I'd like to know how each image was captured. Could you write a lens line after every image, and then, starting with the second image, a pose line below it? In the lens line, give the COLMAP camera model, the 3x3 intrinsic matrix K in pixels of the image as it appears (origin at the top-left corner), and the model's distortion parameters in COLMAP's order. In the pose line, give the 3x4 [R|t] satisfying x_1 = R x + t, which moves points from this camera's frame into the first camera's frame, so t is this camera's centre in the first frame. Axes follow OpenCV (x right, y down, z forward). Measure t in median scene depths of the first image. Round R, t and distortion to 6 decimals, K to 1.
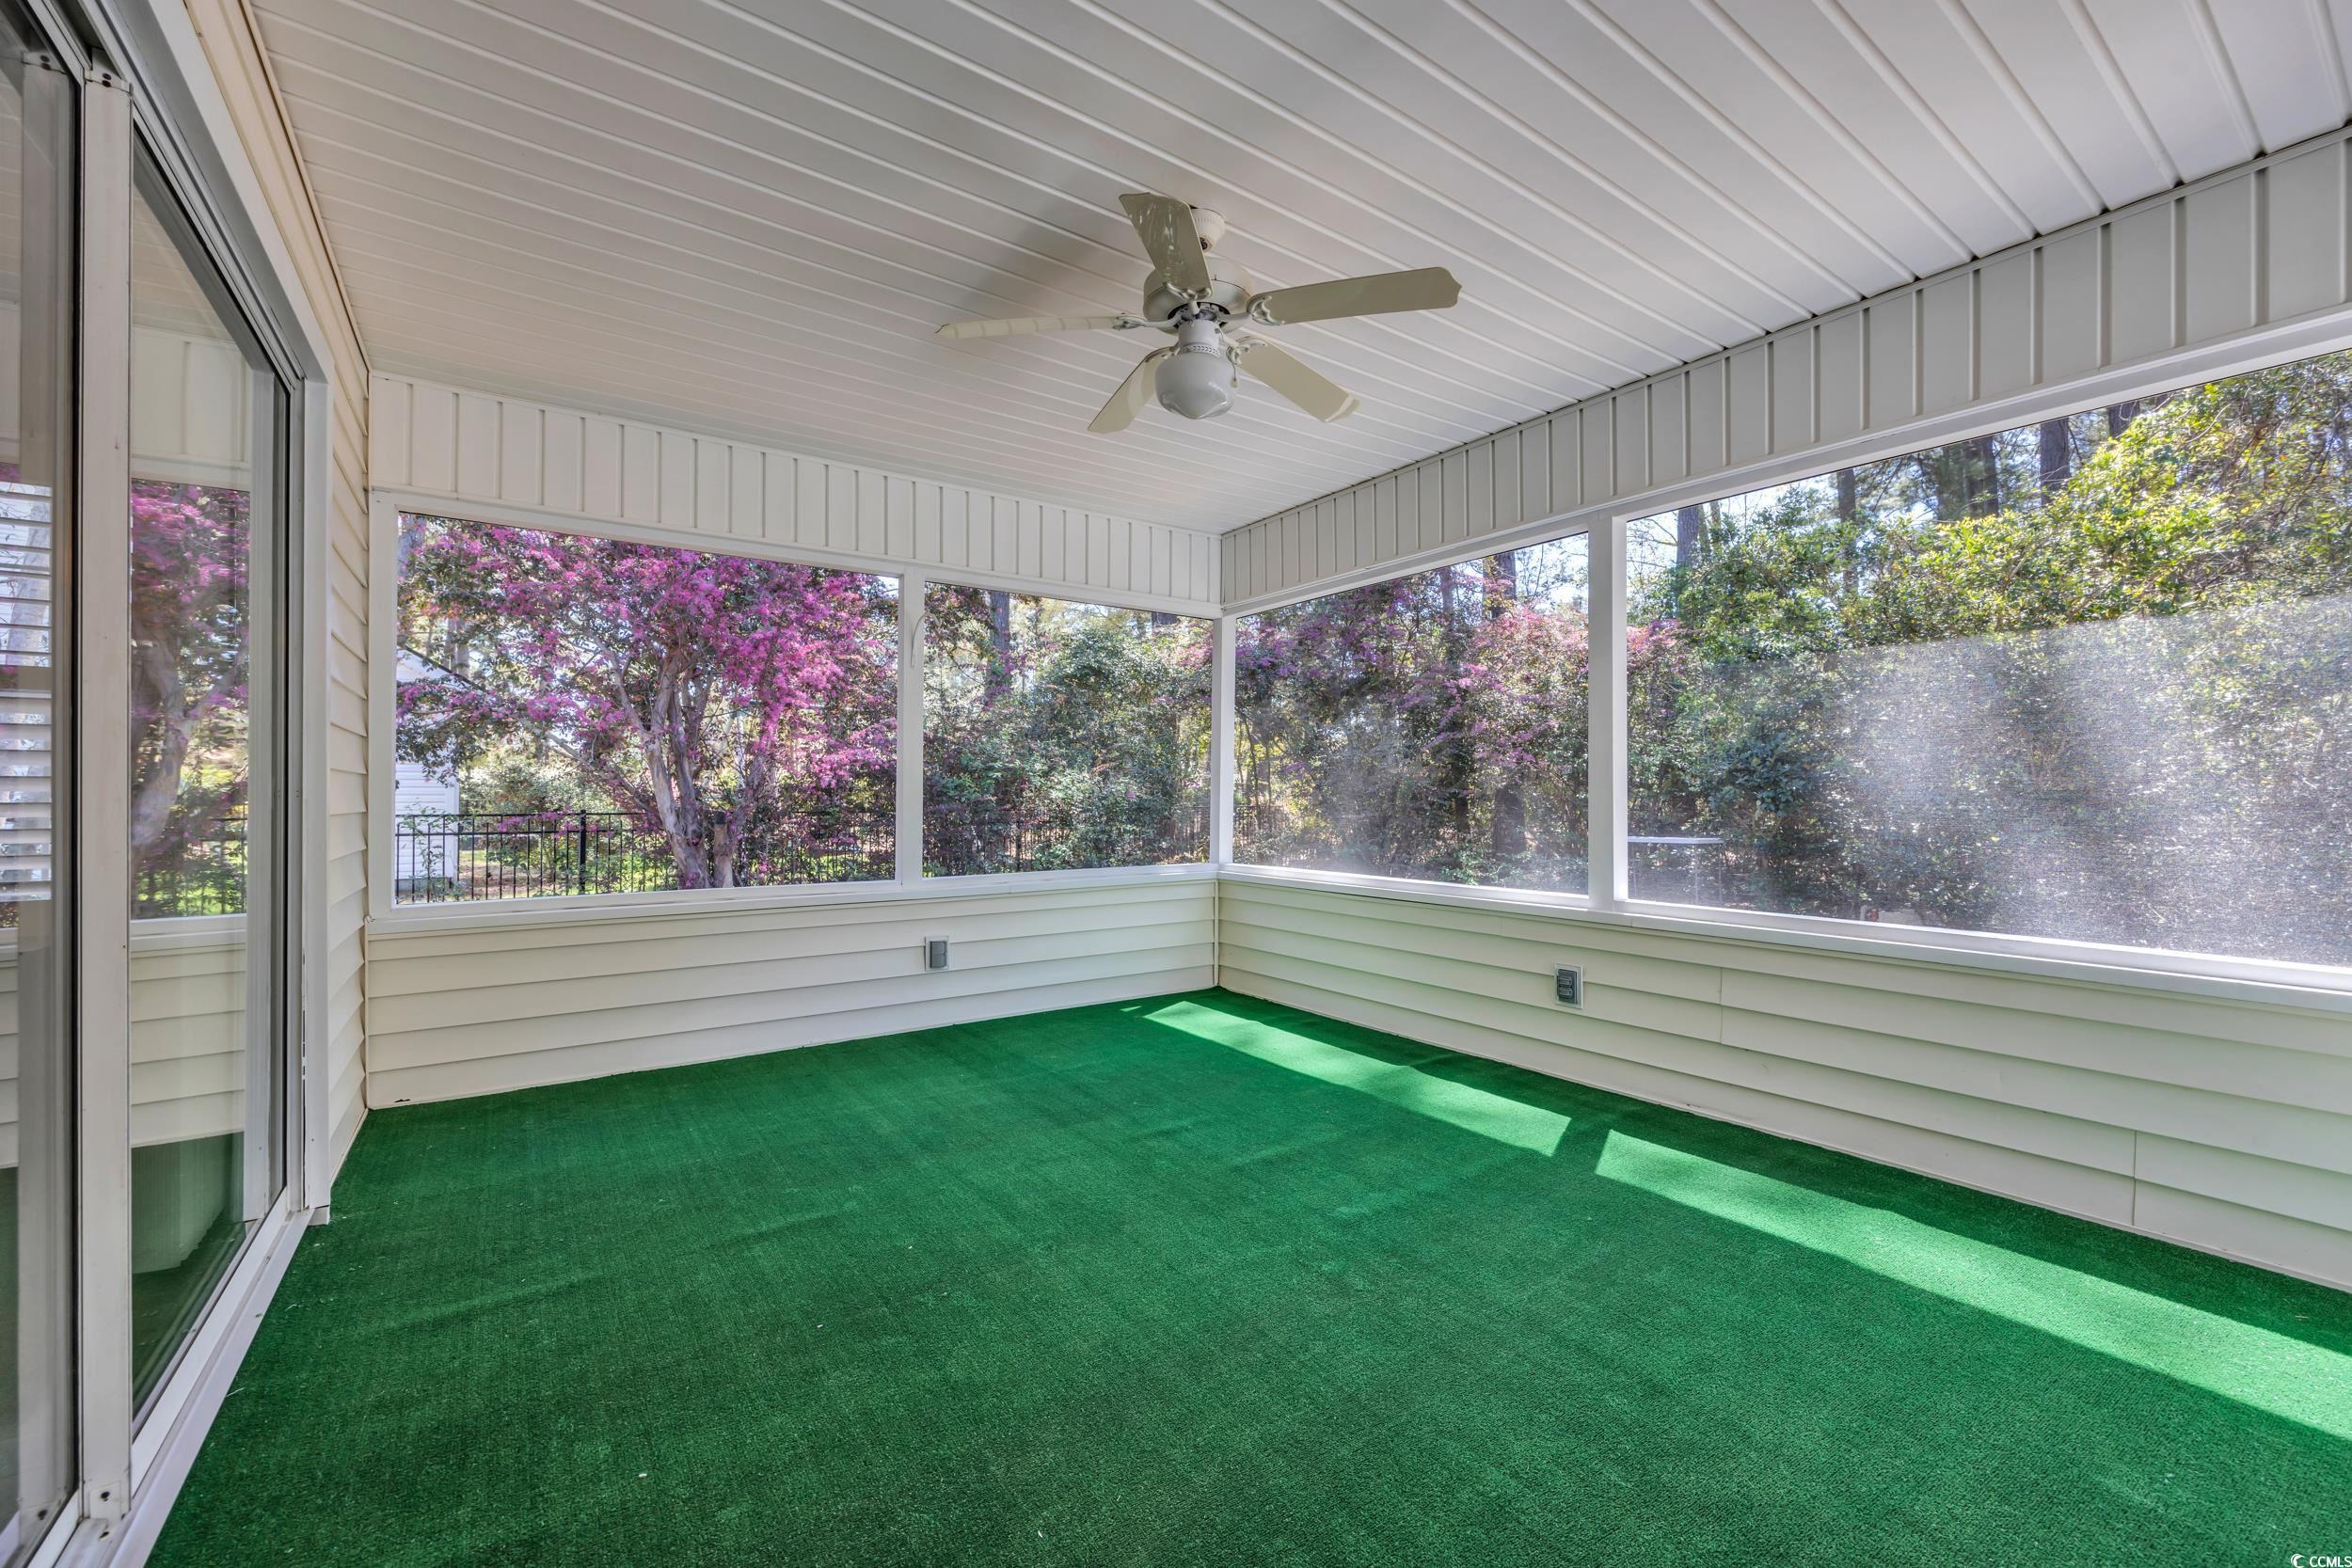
lens RADIAL K [[954.1, 0, 1171.2], [0, 954.1, 789.3], [0, 0, 1]] dist [-0.000576, -0.000093]
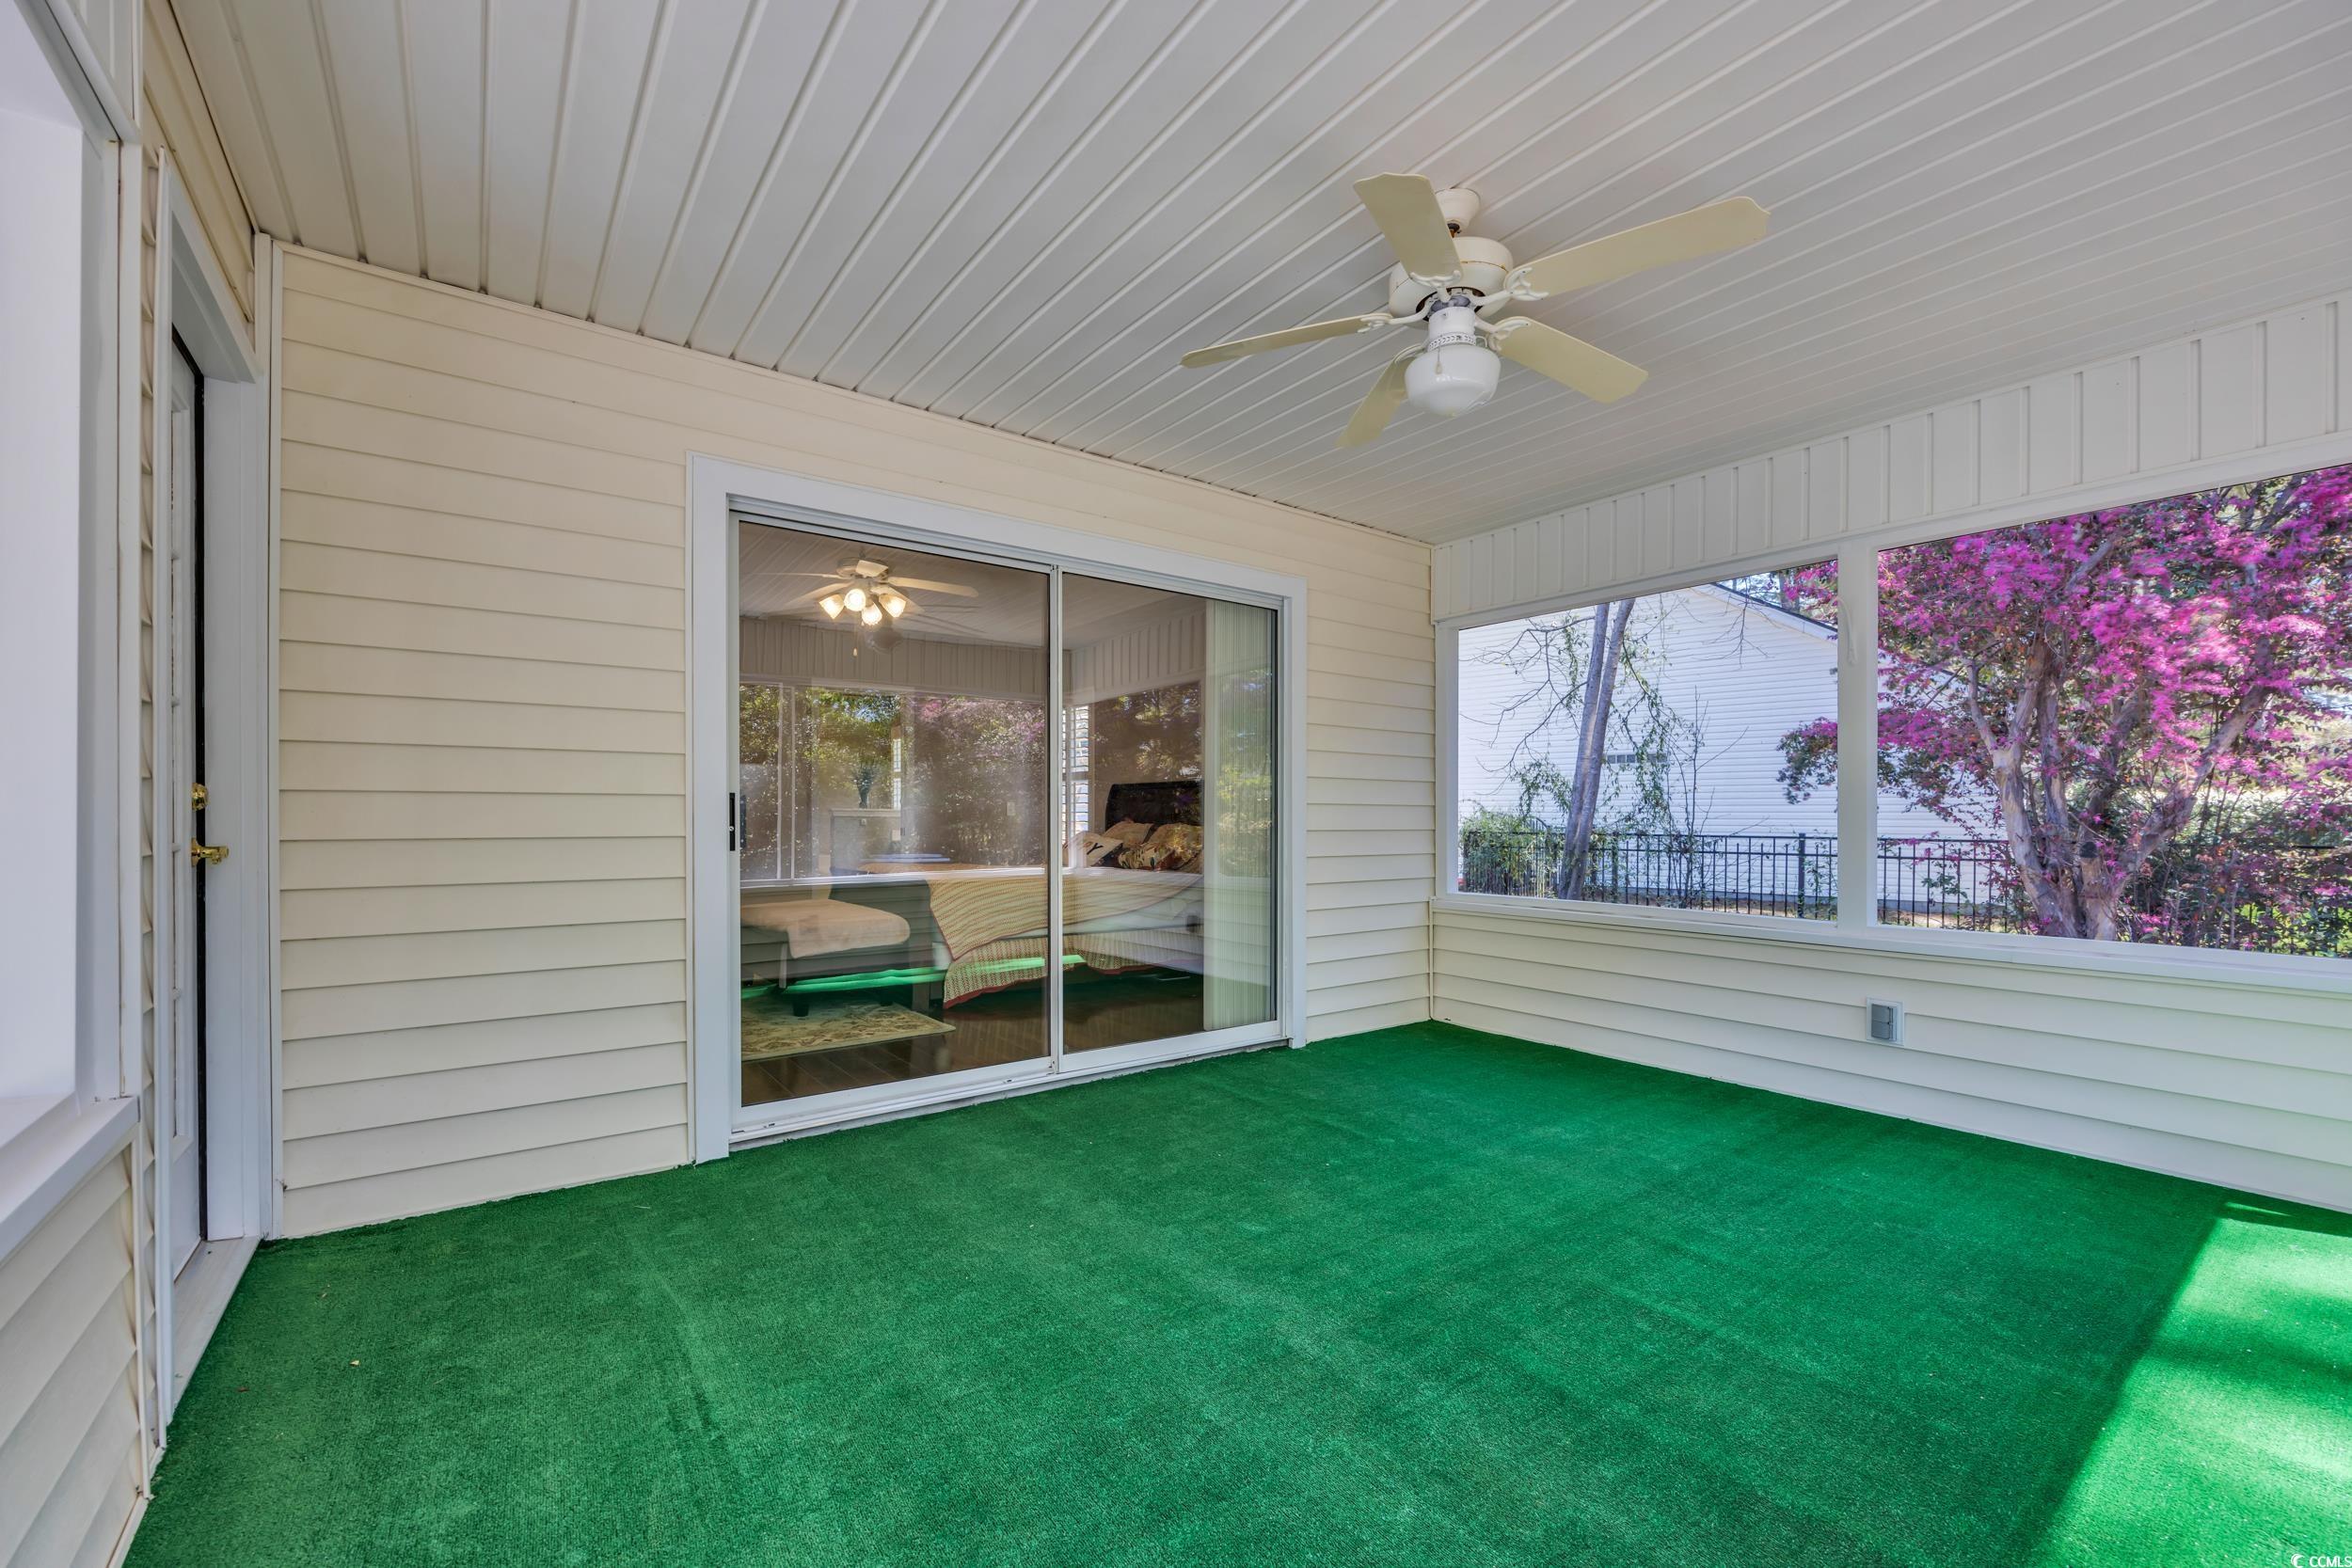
lens RADIAL K [[954.1, 0, 1160.9], [0, 954.1, 824.0], [0, 0, 1]] dist [-0.000576, -0.000093]
pose [[0.016226, 0.005457, -0.999853, 0.654271], [0.003210, 0.999980, 0.005510, 0.003134], [0.999863, -0.003299, 0.016208, 0.477599]]
